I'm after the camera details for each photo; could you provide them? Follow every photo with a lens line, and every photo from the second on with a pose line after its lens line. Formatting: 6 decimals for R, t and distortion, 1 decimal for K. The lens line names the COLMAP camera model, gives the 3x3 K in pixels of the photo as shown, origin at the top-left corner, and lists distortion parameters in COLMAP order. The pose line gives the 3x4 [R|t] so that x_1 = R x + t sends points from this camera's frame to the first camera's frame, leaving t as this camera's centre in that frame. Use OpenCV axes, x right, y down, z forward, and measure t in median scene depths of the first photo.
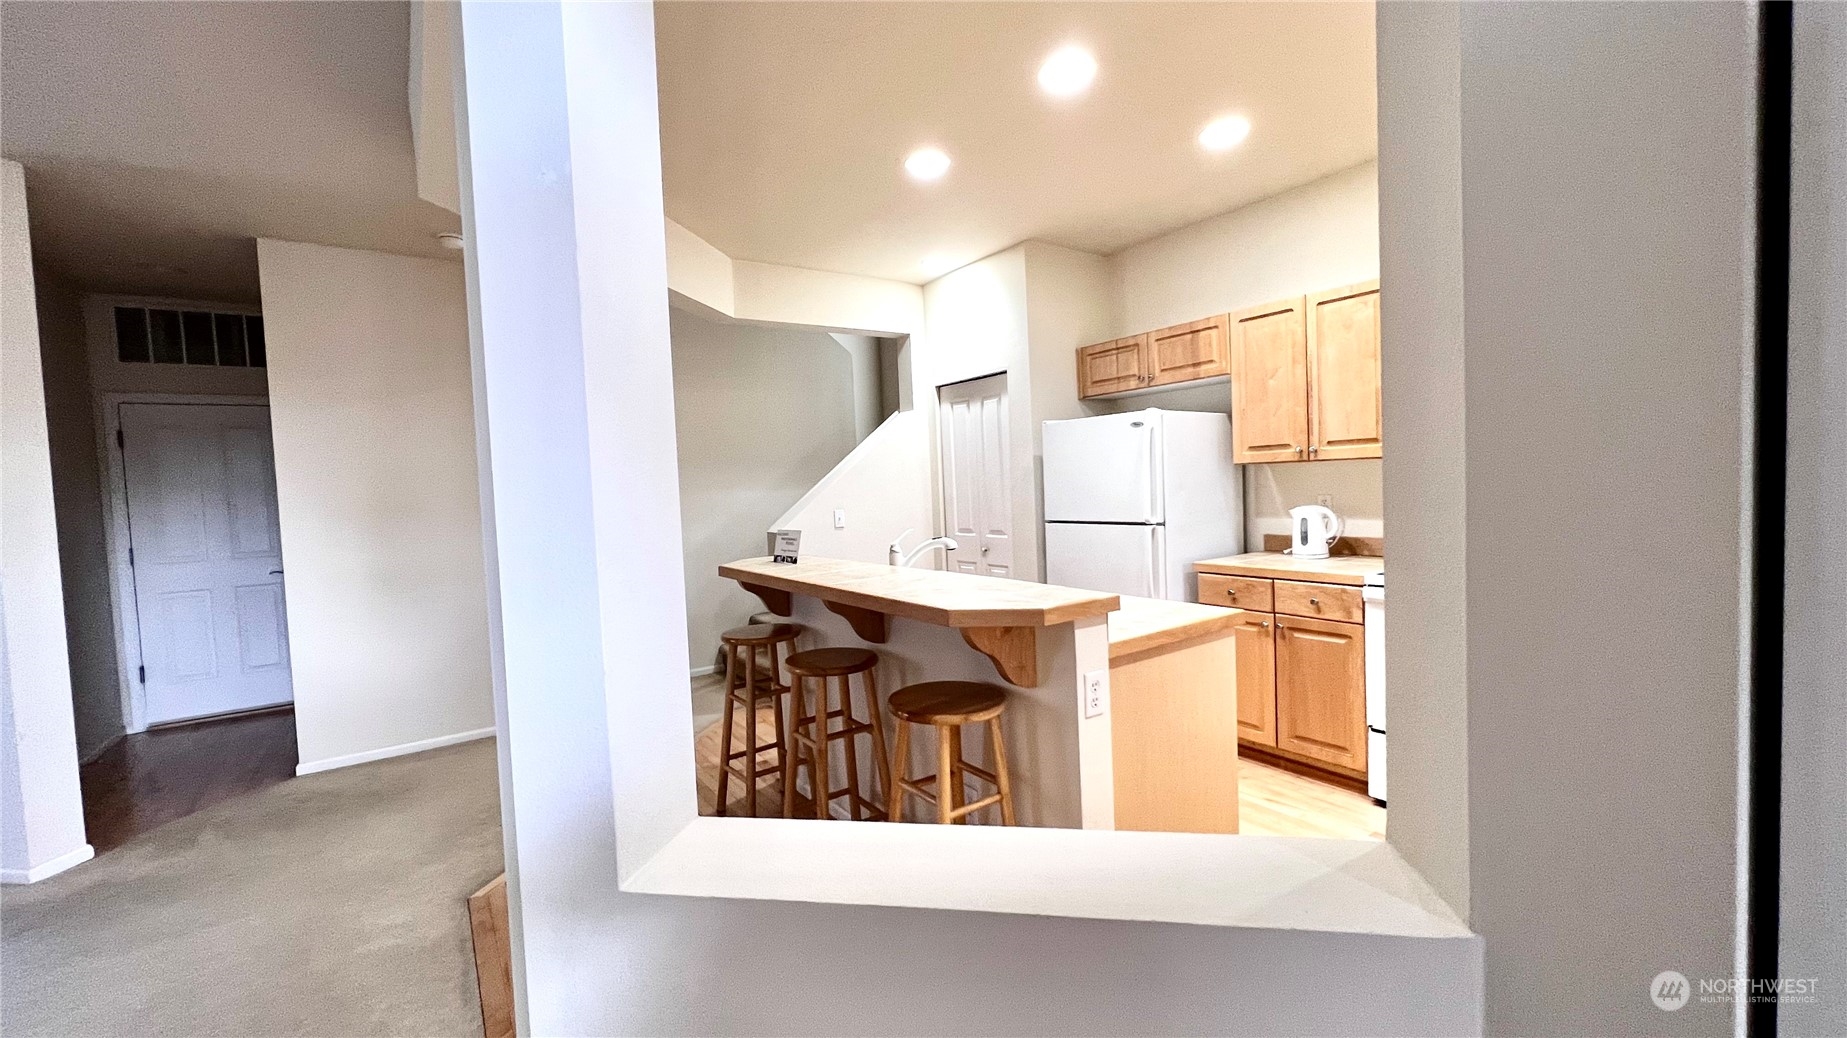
lens RADIAL K [[740.6, 0, 923.5], [0, 740.6, 519.0], [0, 0, 1]] dist [0.000433, 0.000153]
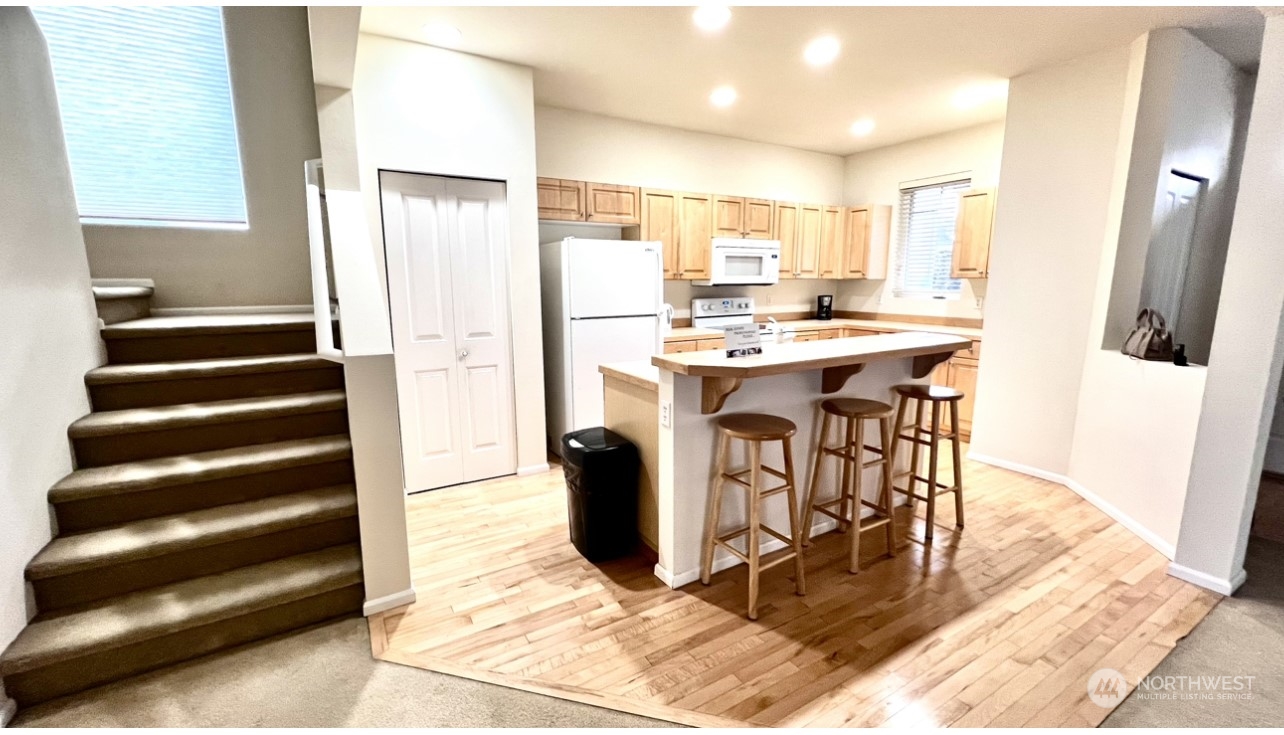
lens RADIAL K [[509.9, 0, 642.0], [0, 509.9, 367.5], [0, 0, 1]] dist [-0.000475, -0.000023]
pose [[0.082722, -0.123791, 0.988854, -0.642253], [0.050386, 0.991506, 0.119908, -0.011991], [-0.995298, 0.039905, 0.088257, 0.766935]]
